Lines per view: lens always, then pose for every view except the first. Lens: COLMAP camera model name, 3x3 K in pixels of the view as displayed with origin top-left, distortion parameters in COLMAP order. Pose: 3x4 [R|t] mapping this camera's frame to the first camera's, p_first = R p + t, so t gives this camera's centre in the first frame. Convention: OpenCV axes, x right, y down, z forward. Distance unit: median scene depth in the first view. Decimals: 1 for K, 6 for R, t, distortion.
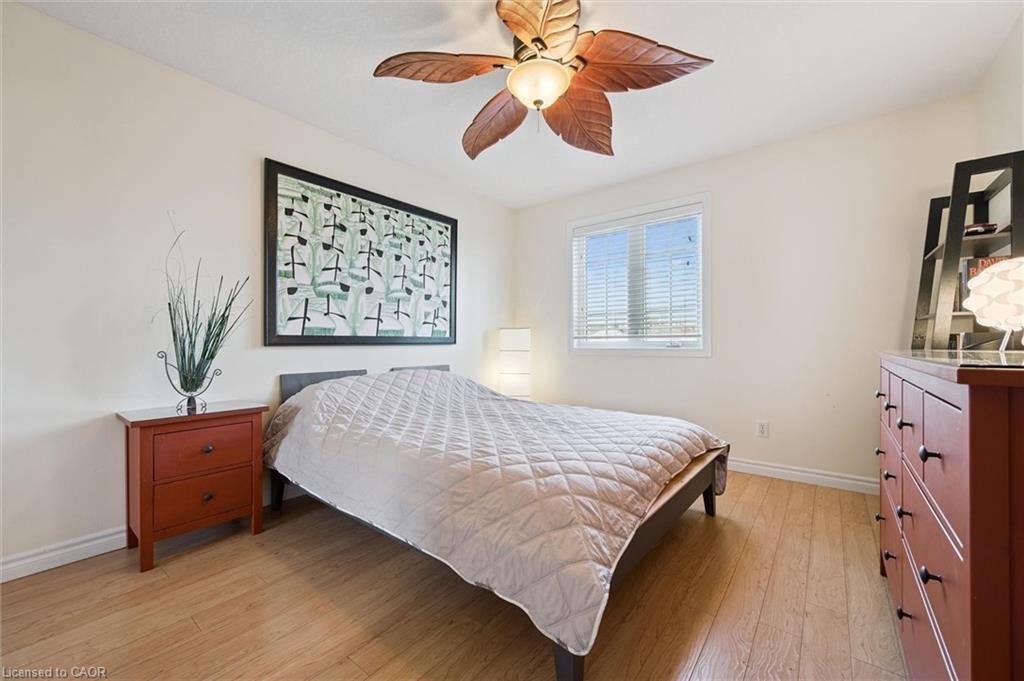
lens RADIAL K [[404.2, 0, 511.5], [0, 404.2, 342.0], [0, 0, 1]] dist [-0.001459, -0.001156]
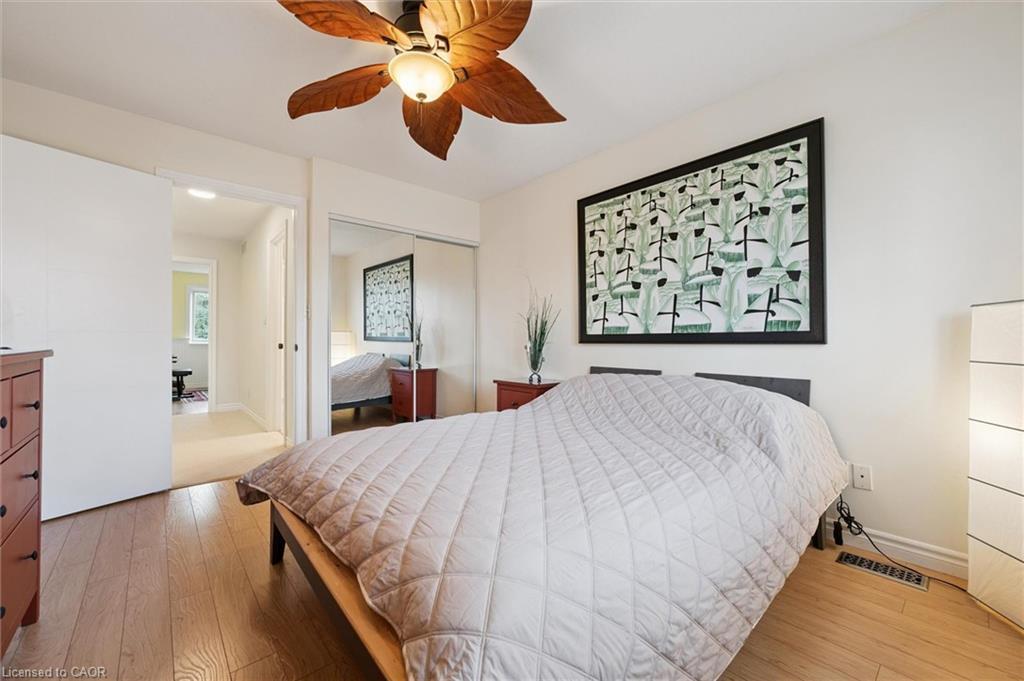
lens RADIAL K [[404.2, 0, 512.4], [0, 404.2, 339.0], [0, 0, 1]] dist [-0.001459, -0.001156]
pose [[-0.178641, -0.001662, -0.983913, 0.592206], [0.002309, 0.999995, -0.002109, -0.000606], [0.983912, -0.002648, -0.178636, 0.834687]]
